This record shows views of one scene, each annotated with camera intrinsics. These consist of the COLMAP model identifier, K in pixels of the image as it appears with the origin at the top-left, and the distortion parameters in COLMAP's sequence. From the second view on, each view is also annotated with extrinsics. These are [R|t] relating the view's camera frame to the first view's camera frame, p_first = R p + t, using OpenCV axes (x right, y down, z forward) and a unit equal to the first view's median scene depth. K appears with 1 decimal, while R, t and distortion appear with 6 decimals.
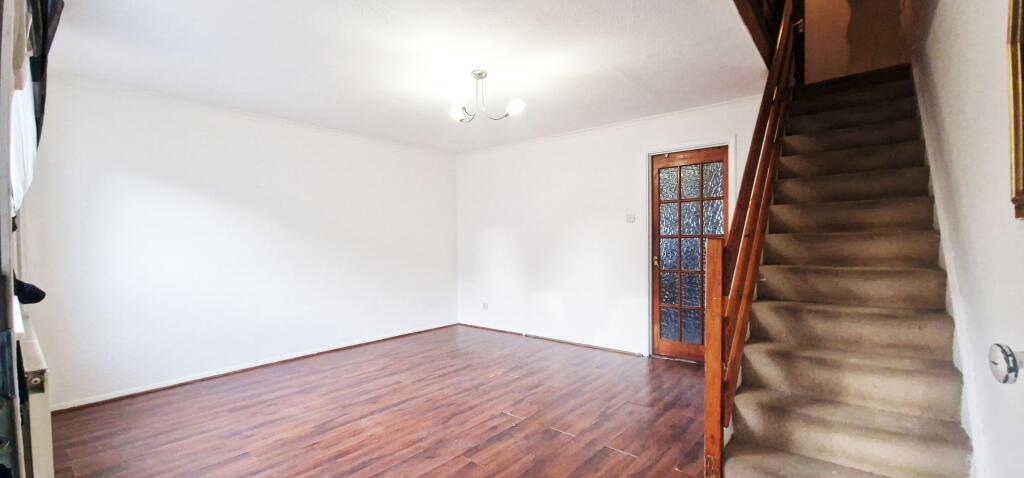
lens RADIAL K [[406.3, 0, 506.6], [0, 406.3, 247.0], [0, 0, 1]] dist [0.015086, -0.013012]
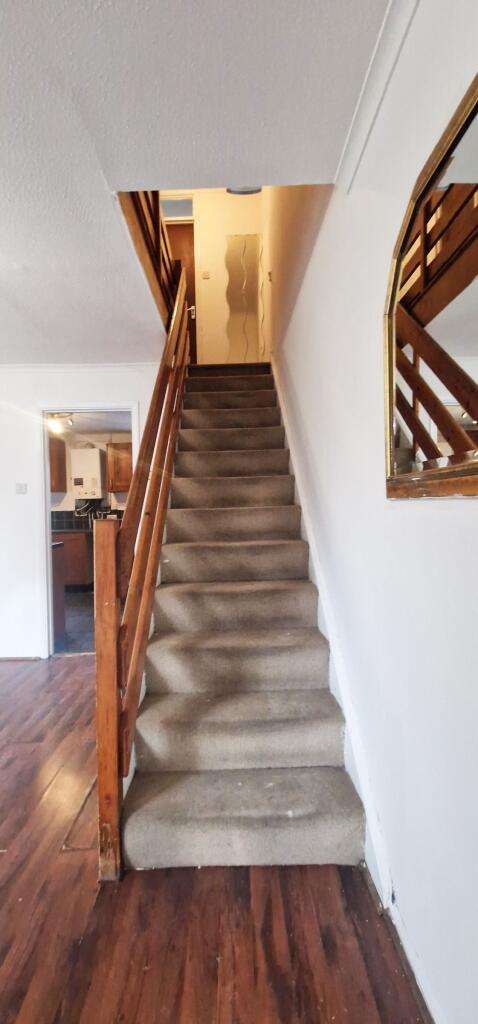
lens RADIAL K [[406.3, 0, 239.0], [0, 406.3, 512.0], [0, 0, 1]] dist [0.015086, -0.013012]
pose [[0.742652, -0.013891, 0.669534, 0.174466], [0.020287, 0.999793, -0.001760, -0.023438], [-0.669370, 0.014890, 0.742780, 0.264094]]
